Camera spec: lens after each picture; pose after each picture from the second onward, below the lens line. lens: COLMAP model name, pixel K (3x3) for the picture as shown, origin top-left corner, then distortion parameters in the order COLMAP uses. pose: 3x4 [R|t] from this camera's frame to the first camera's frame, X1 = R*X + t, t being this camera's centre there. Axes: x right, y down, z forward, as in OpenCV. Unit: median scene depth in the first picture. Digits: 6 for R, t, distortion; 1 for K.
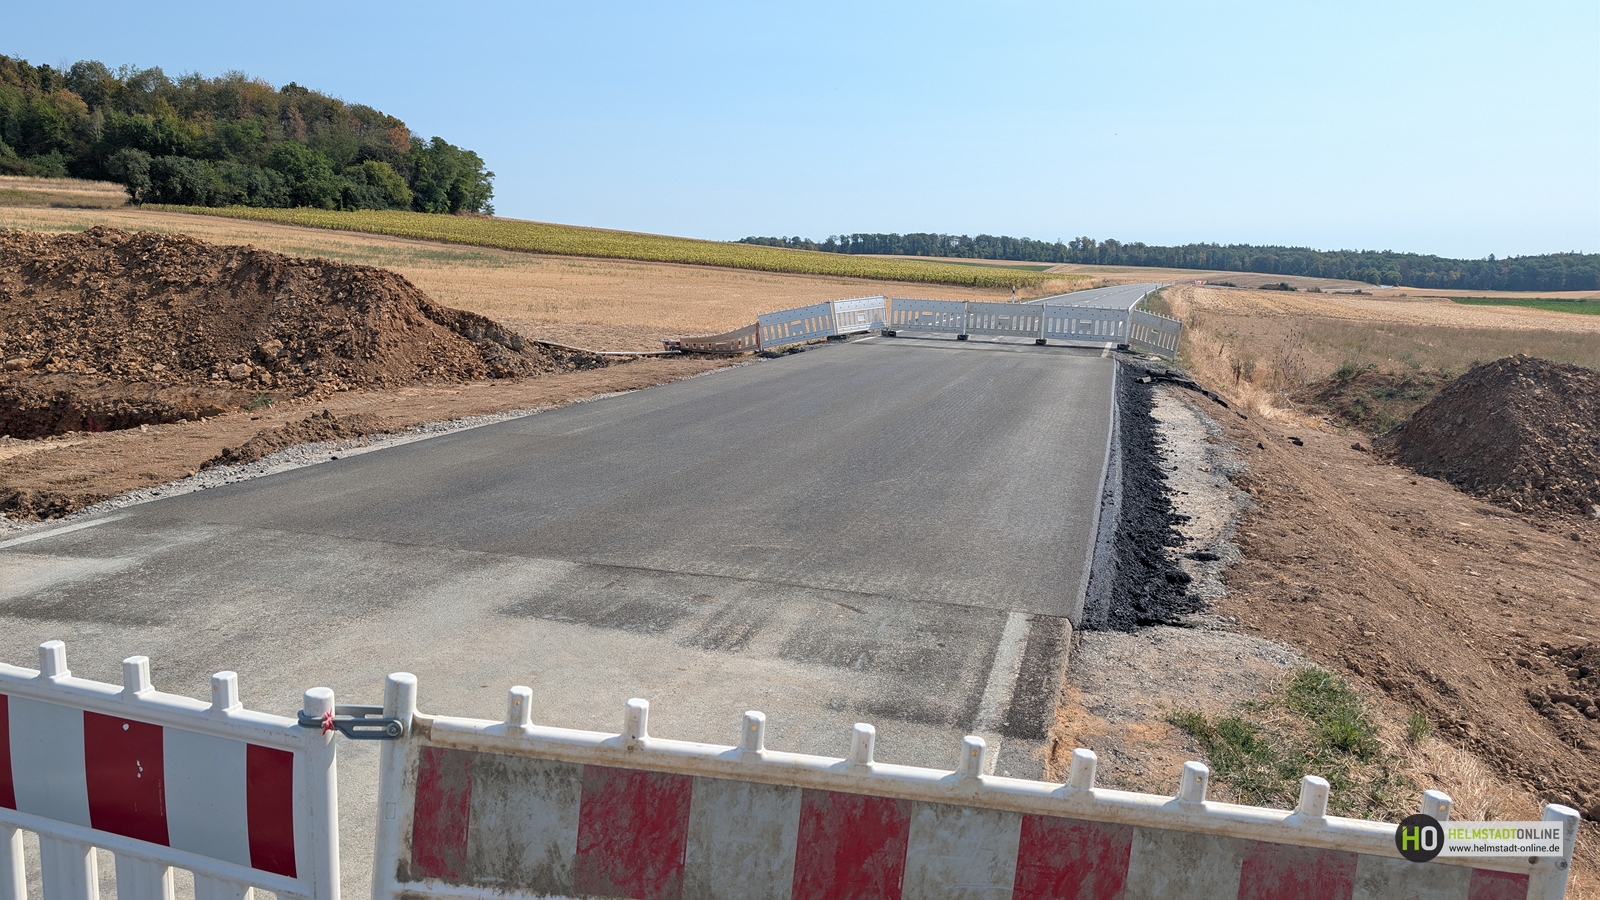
lens RADIAL K [[1131.3, 0, 796.1], [0, 1131.3, 430.2], [0, 0, 1]] dist [0.033274, -0.034020]
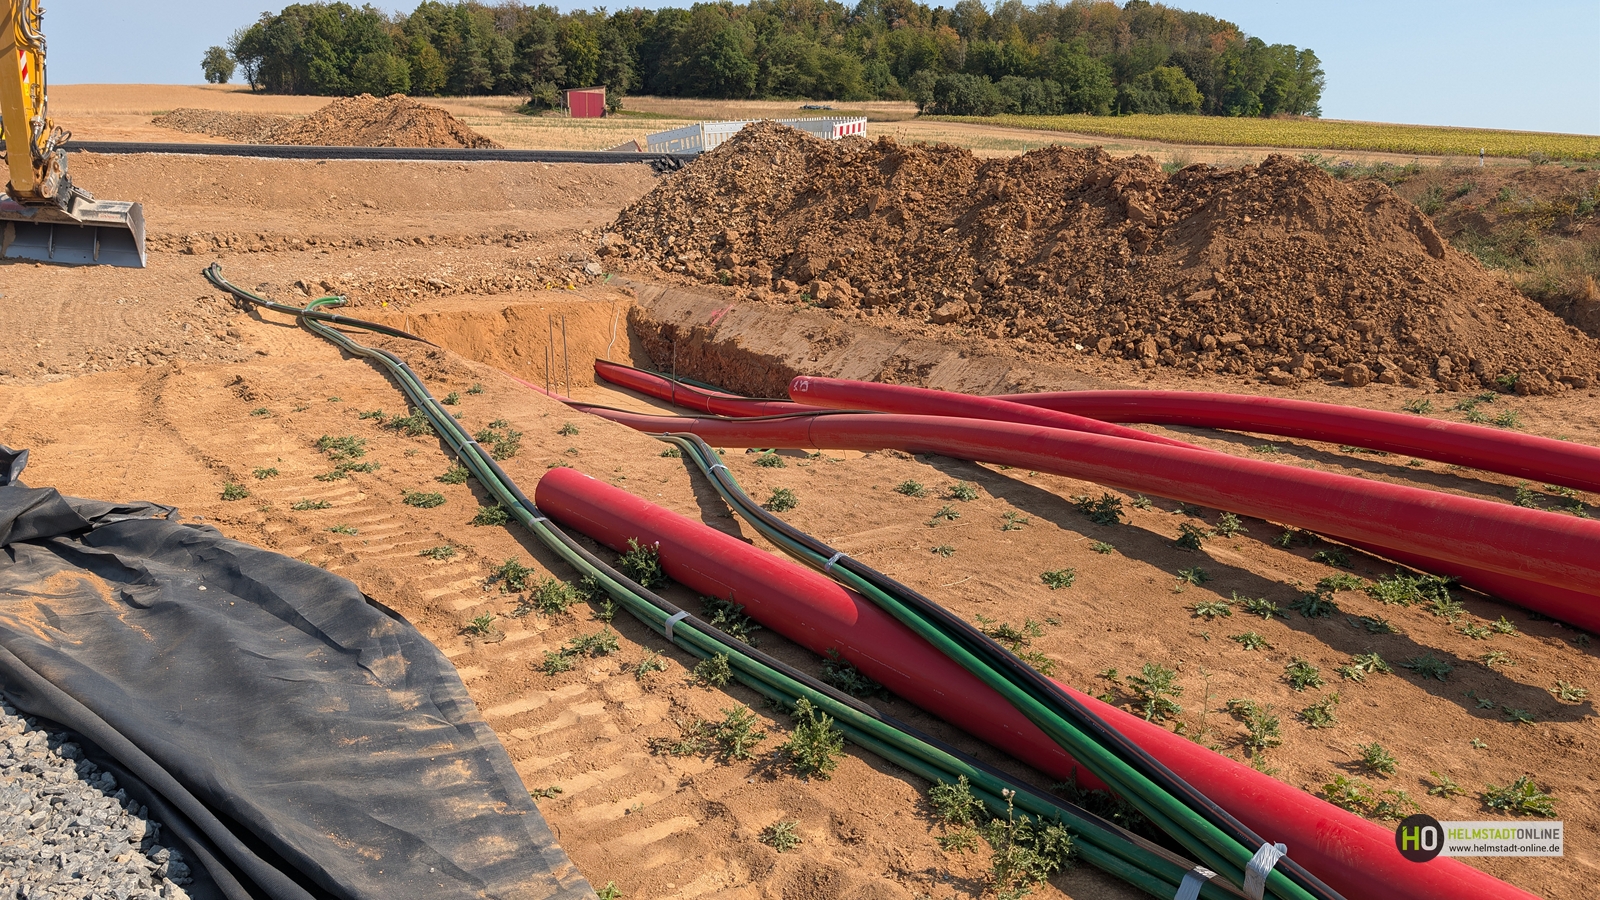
lens RADIAL K [[1131.3, 0, 791.0], [0, 1131.3, 421.4], [0, 0, 1]] dist [0.033274, -0.034020]
pose [[0.716489, 0.138917, -0.683627, 0.973625], [-0.096208, 0.990285, 0.100399, 0.071495], [0.690932, -0.006165, 0.722893, 0.171420]]
